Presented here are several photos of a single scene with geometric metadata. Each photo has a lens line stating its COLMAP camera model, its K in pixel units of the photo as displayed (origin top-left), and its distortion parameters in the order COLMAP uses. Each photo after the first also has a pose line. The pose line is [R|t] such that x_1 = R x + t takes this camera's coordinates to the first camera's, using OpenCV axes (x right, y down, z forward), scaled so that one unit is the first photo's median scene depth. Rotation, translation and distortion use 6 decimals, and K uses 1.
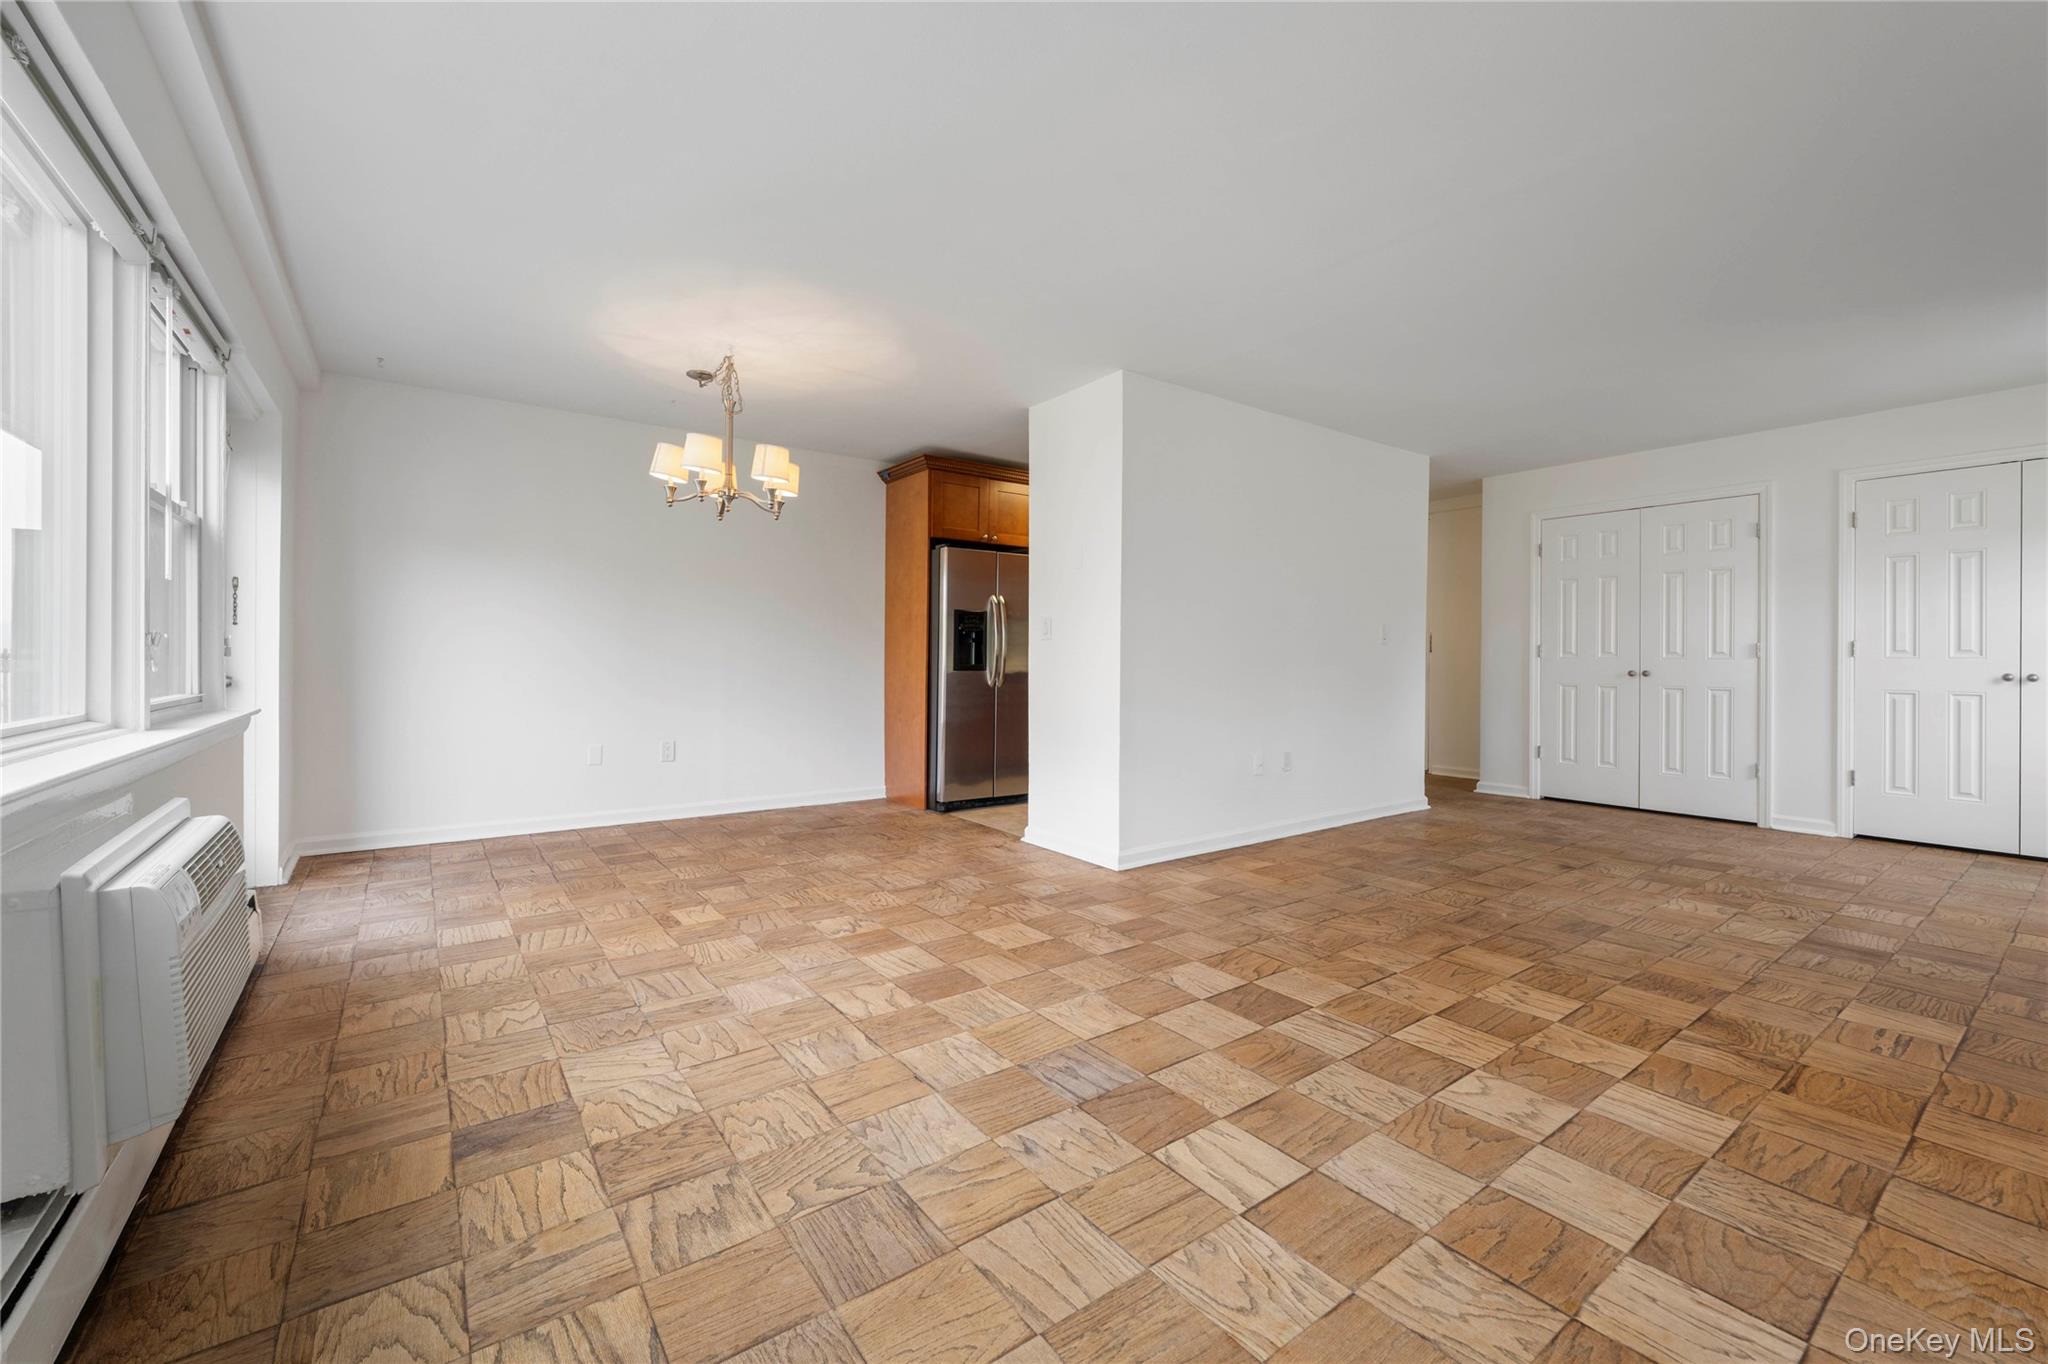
lens RADIAL K [[818.6, 0, 1030.7], [0, 818.6, 664.5], [0, 0, 1]] dist [-0.001160, -0.000009]
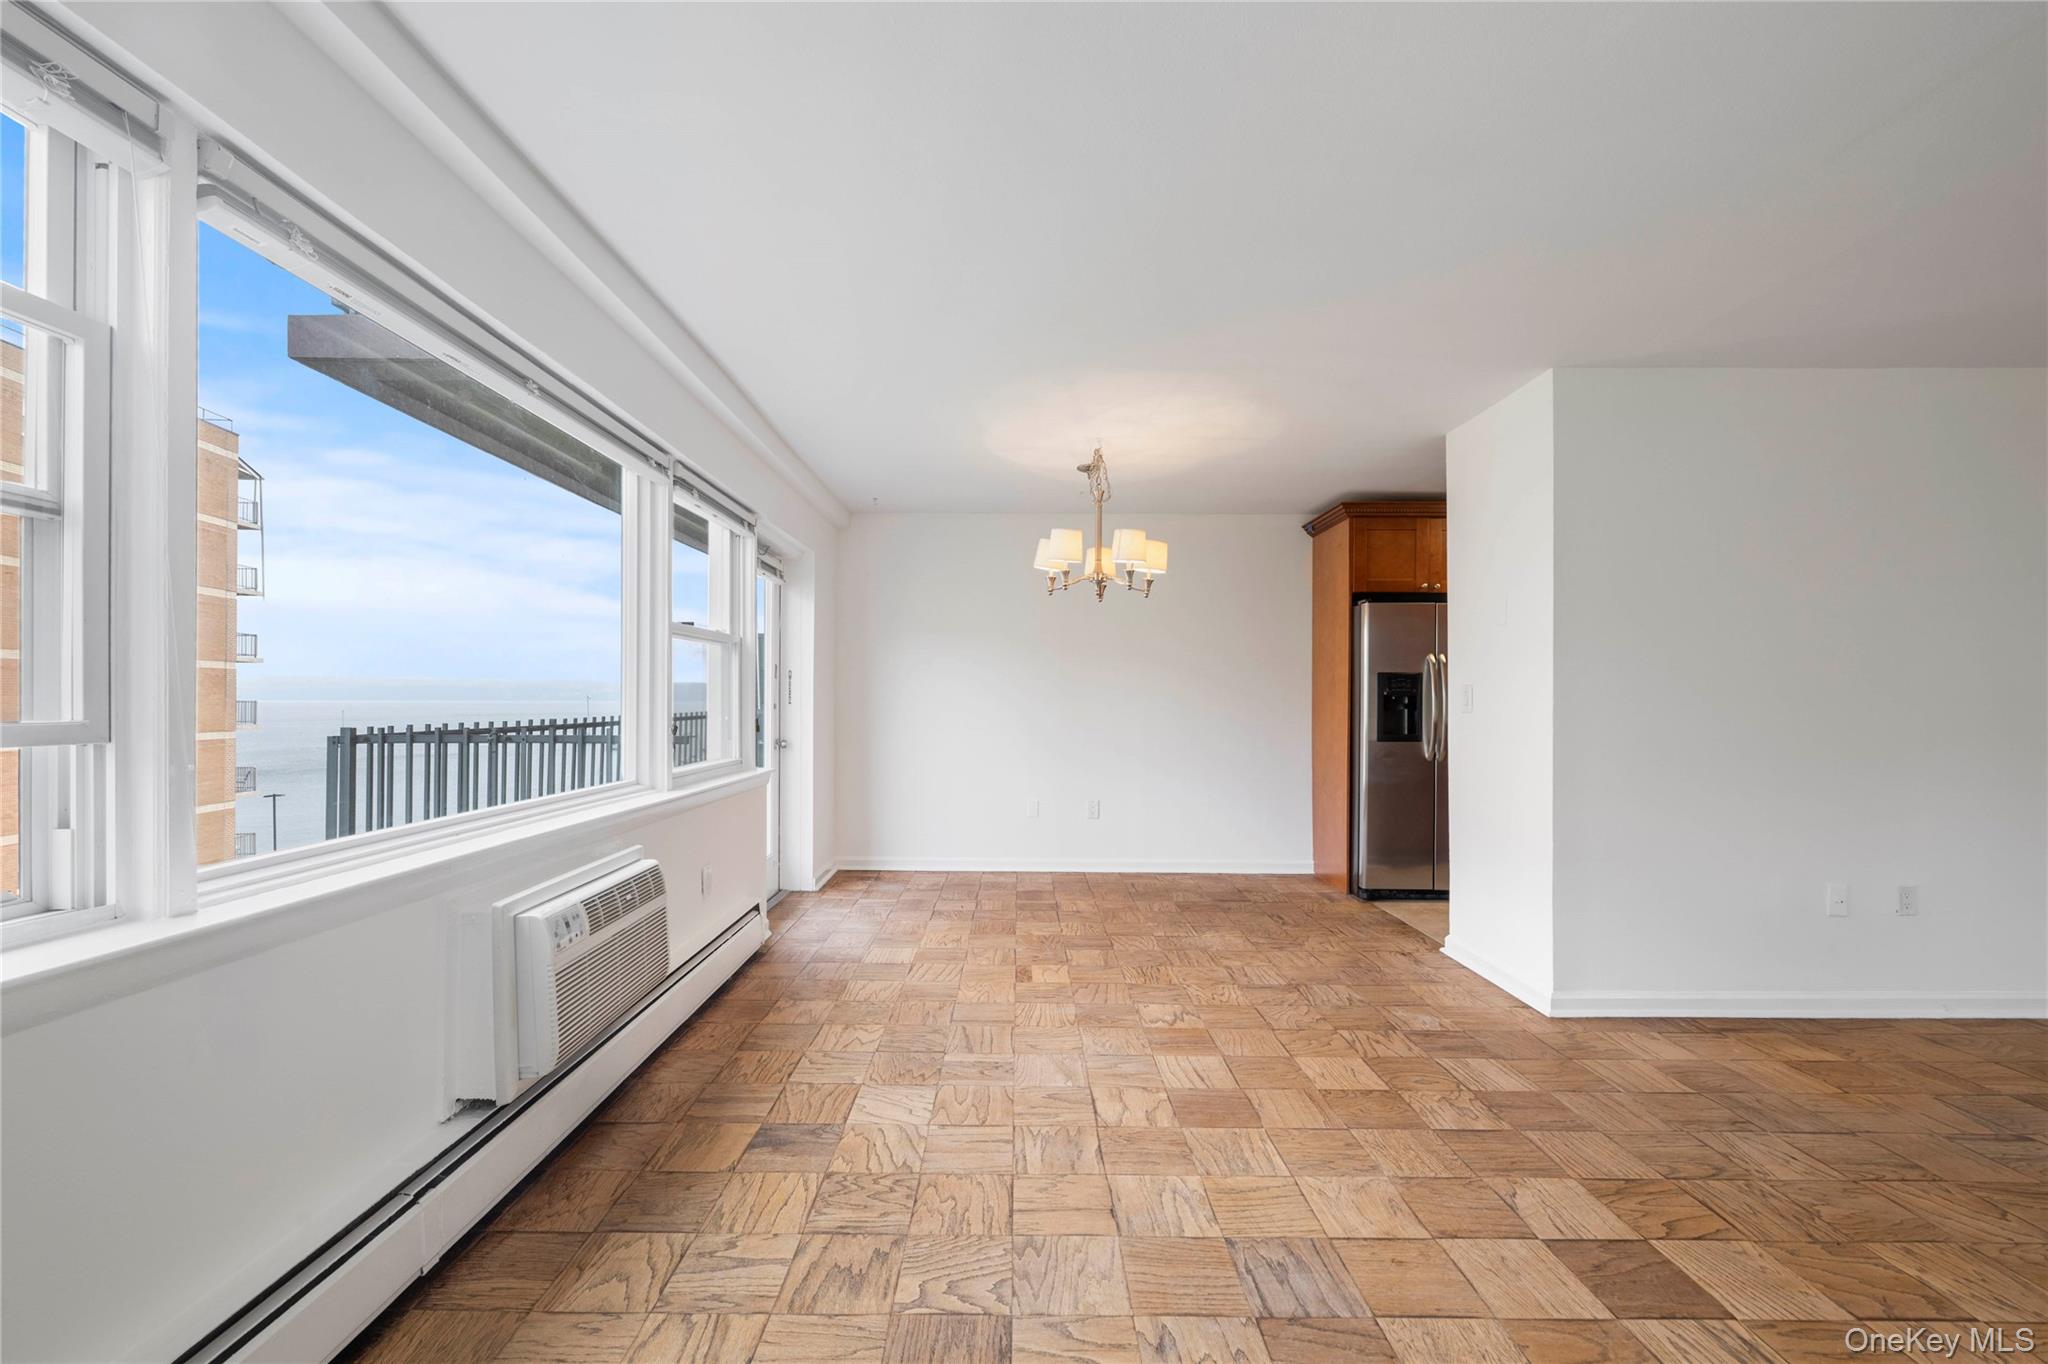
lens RADIAL K [[818.6, 0, 1038.4], [0, 818.6, 697.6], [0, 0, 1]] dist [-0.001160, -0.000009]
pose [[0.804305, -0.002292, -0.594212, 0.260127], [-0.004024, 0.999949, -0.009303, -0.057200], [0.594203, 0.009874, 0.804254, 0.135622]]
